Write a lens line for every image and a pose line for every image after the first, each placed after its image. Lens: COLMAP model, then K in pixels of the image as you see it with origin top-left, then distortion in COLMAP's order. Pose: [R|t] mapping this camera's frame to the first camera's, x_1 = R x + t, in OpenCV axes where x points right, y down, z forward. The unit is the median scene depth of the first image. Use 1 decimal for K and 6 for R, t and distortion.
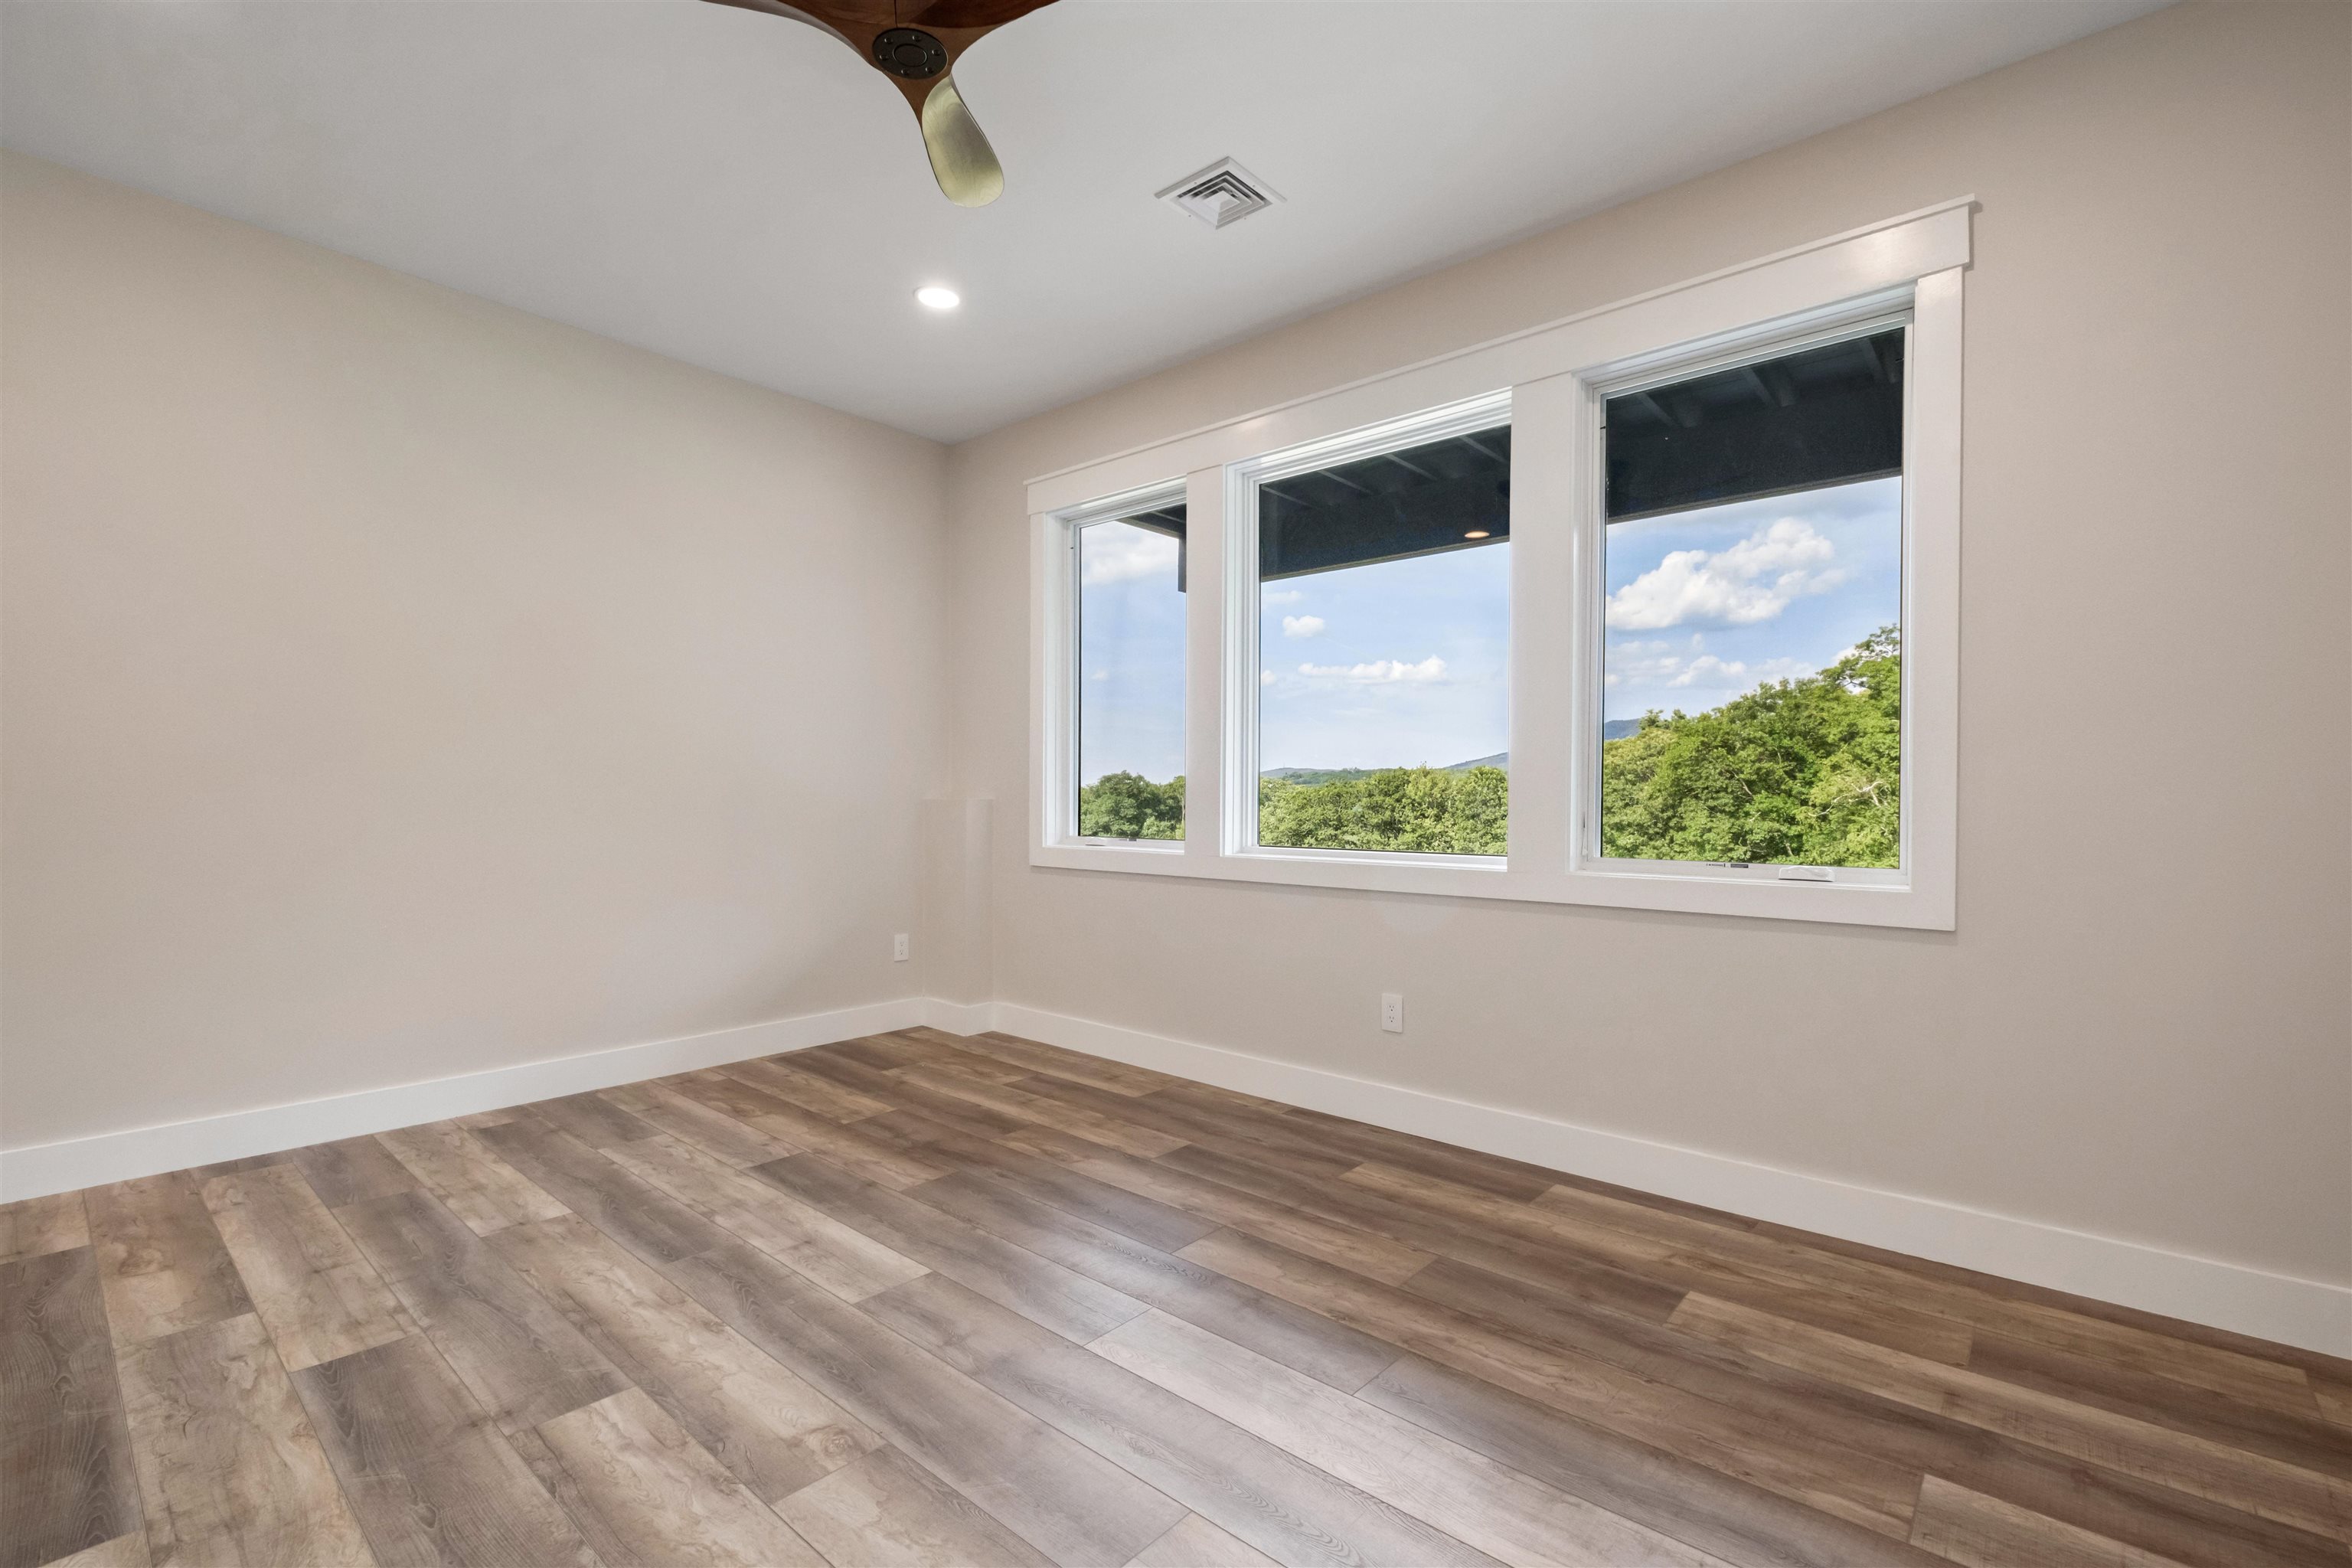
lens RADIAL K [[1036.5, 0, 1163.5], [0, 1036.5, 787.6], [0, 0, 1]] dist [-0.012757, -0.001409]
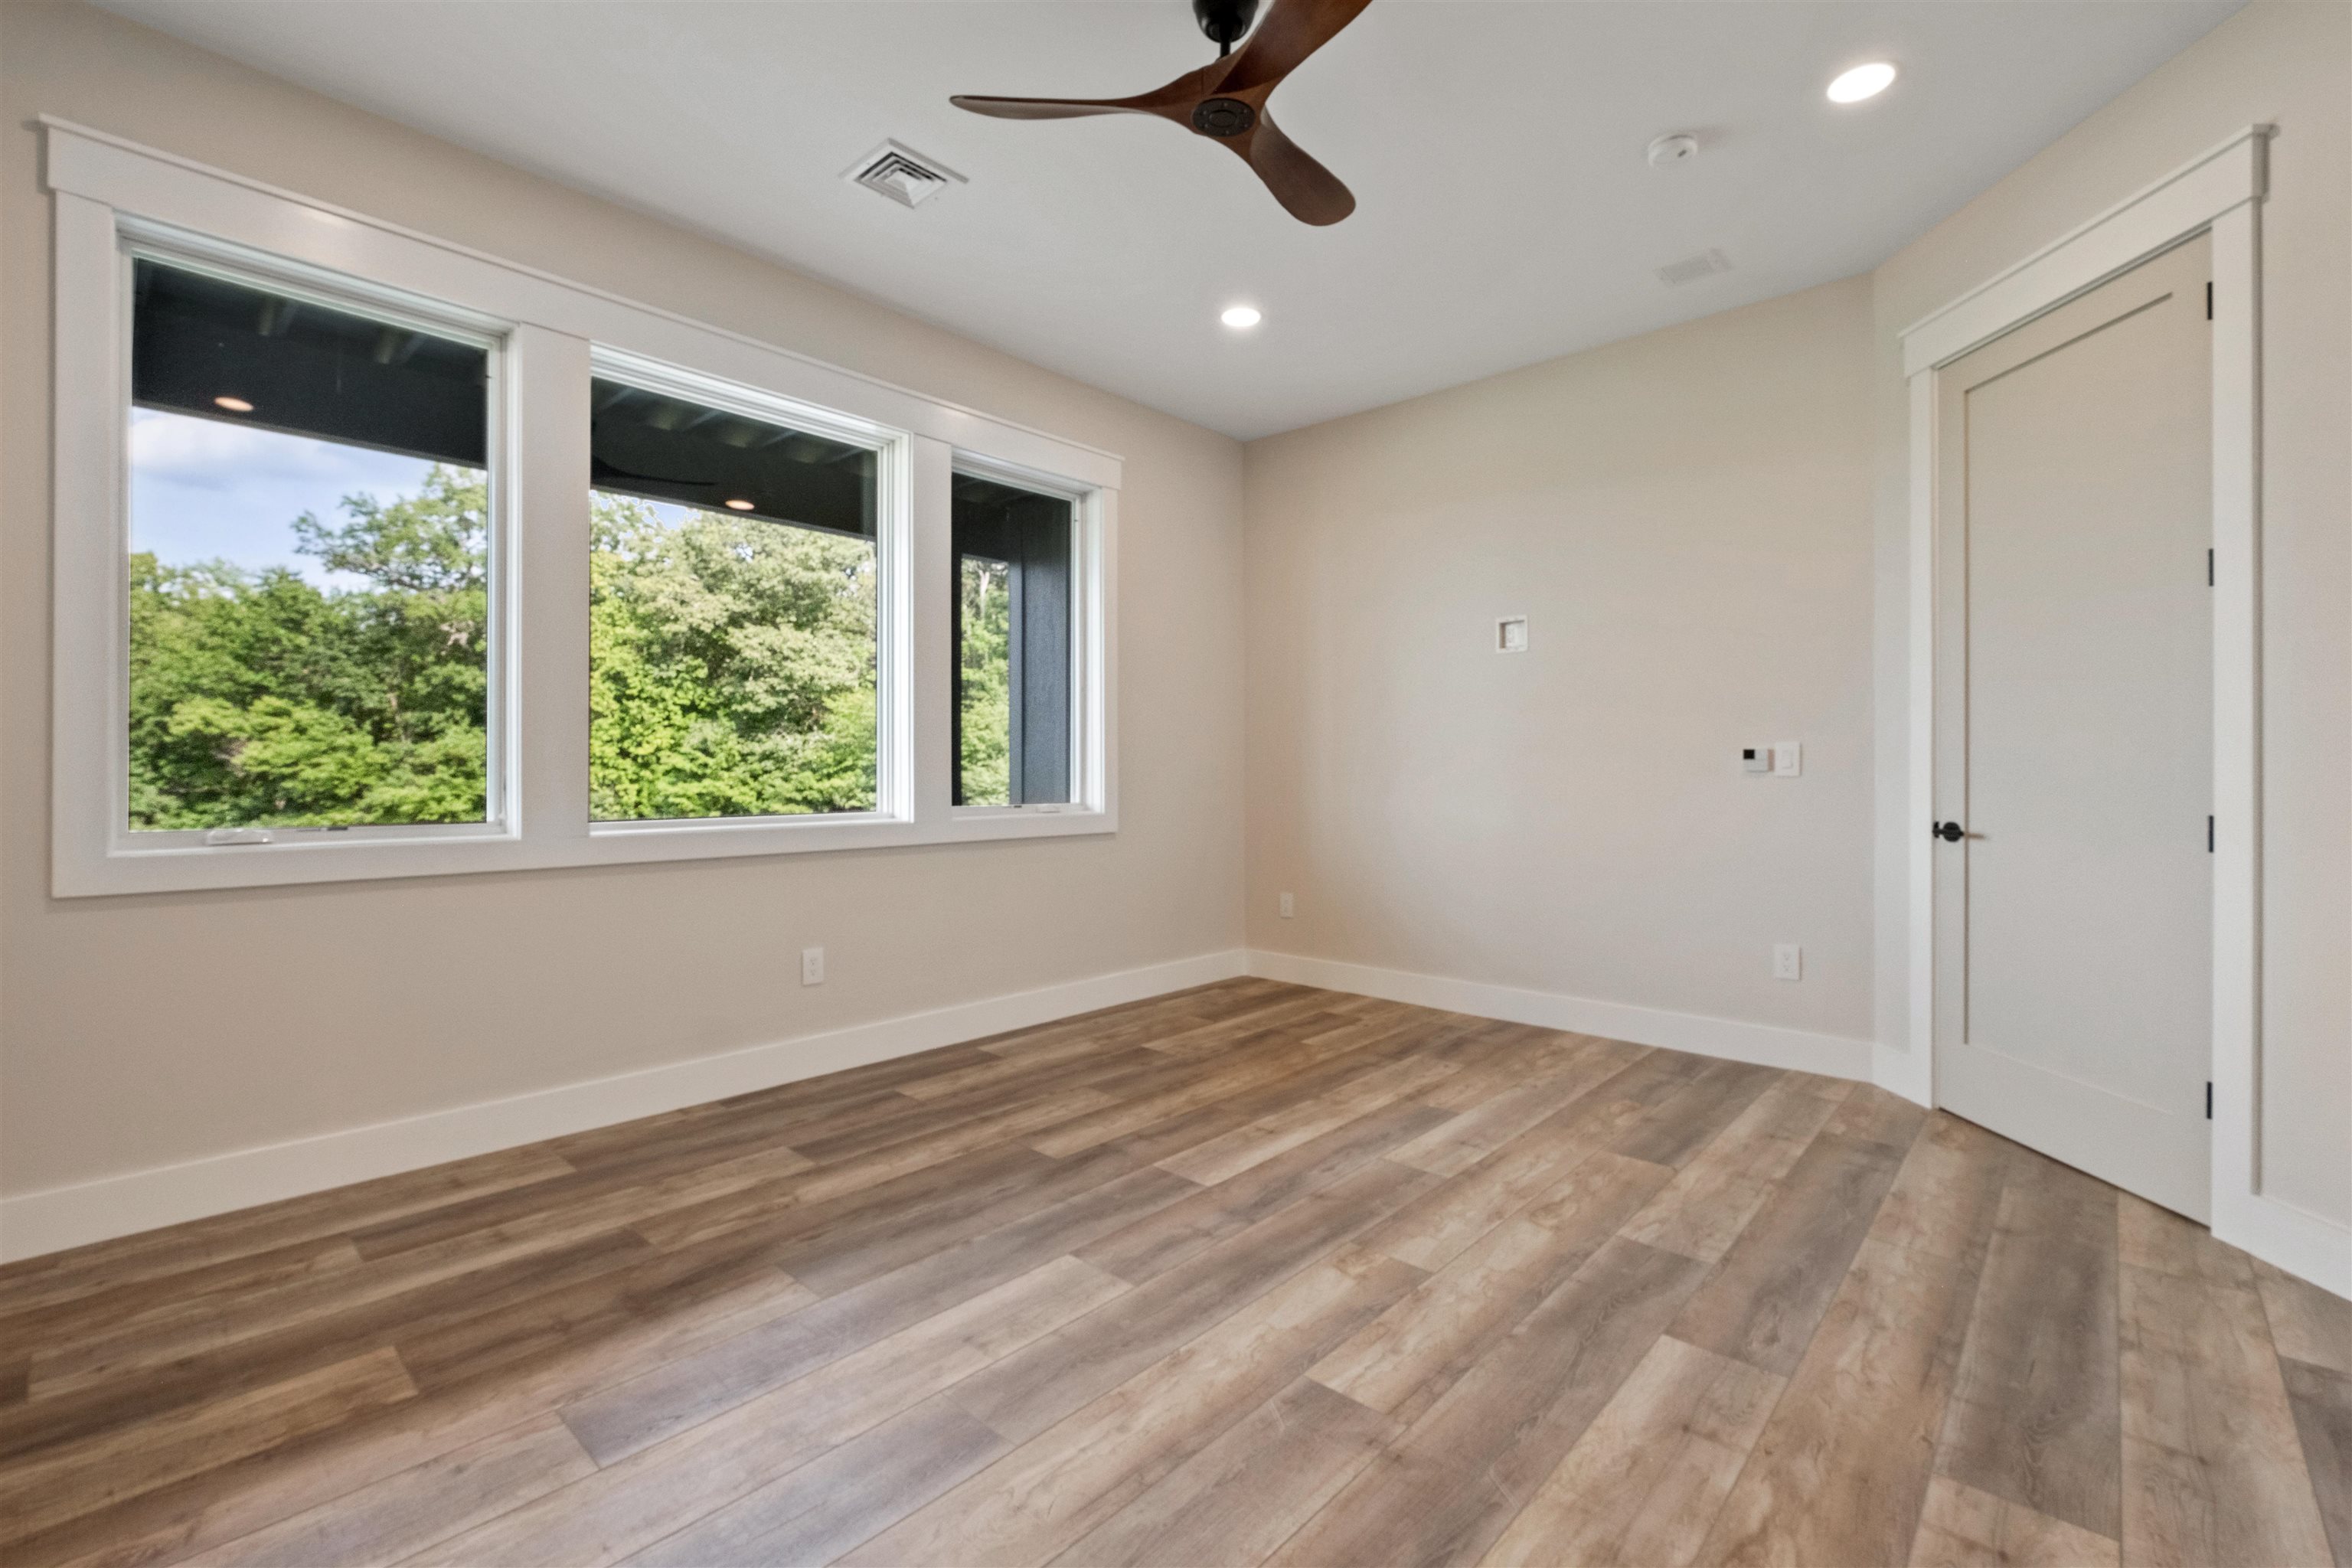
lens RADIAL K [[1036.5, 0, 1167.3], [0, 1036.5, 785.8], [0, 0, 1]] dist [-0.012757, -0.001409]
pose [[0.013534, -0.024902, 0.999598, -0.920206], [-0.006658, 0.999665, 0.024994, 0.004321], [-0.999886, -0.006994, 0.013364, 0.700770]]
